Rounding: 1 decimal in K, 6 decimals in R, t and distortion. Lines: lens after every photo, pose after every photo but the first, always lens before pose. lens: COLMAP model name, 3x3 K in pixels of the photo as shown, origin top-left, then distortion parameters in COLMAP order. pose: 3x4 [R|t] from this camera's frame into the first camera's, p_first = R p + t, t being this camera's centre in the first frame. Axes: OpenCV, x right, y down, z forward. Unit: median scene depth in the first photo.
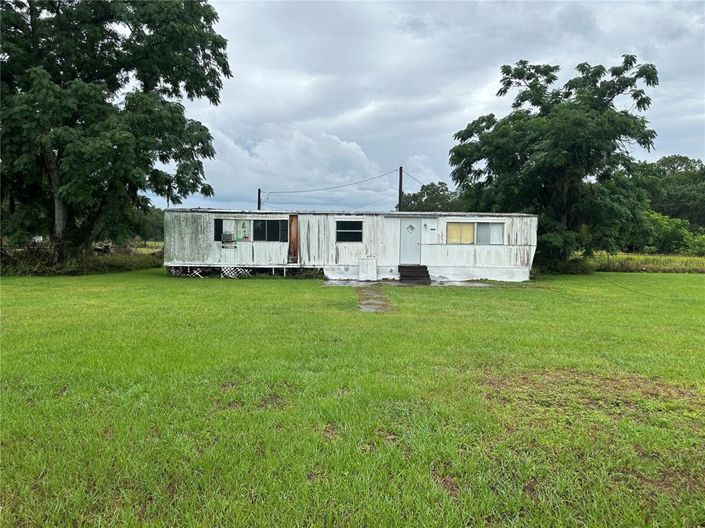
lens RADIAL K [[496.2, 0, 354.7], [0, 496.2, 268.8], [0, 0, 1]] dist [0.026147, -0.004445]
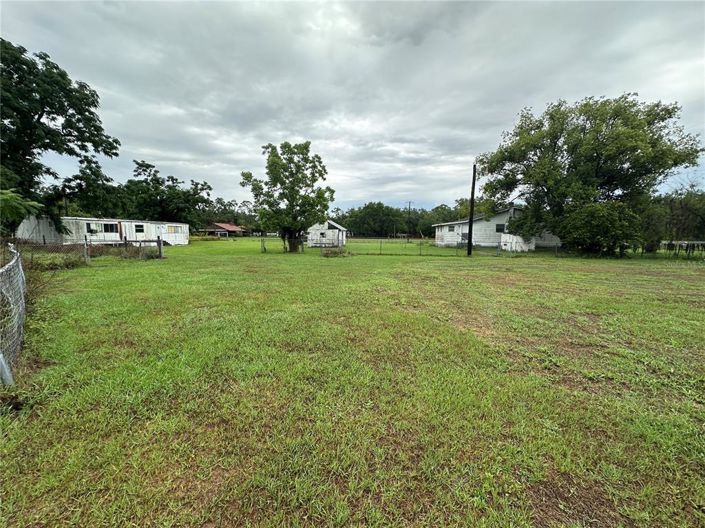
lens RADIAL K [[283.8, 0, 353.3], [0, 283.8, 264.9], [0, 0, 1]] dist [0.001077, -0.000009]
pose [[0.160482, -0.120144, 0.979699, -1.368512], [0.052596, 0.992195, 0.113061, 0.007577], [-0.985636, 0.033384, 0.165548, -0.402336]]
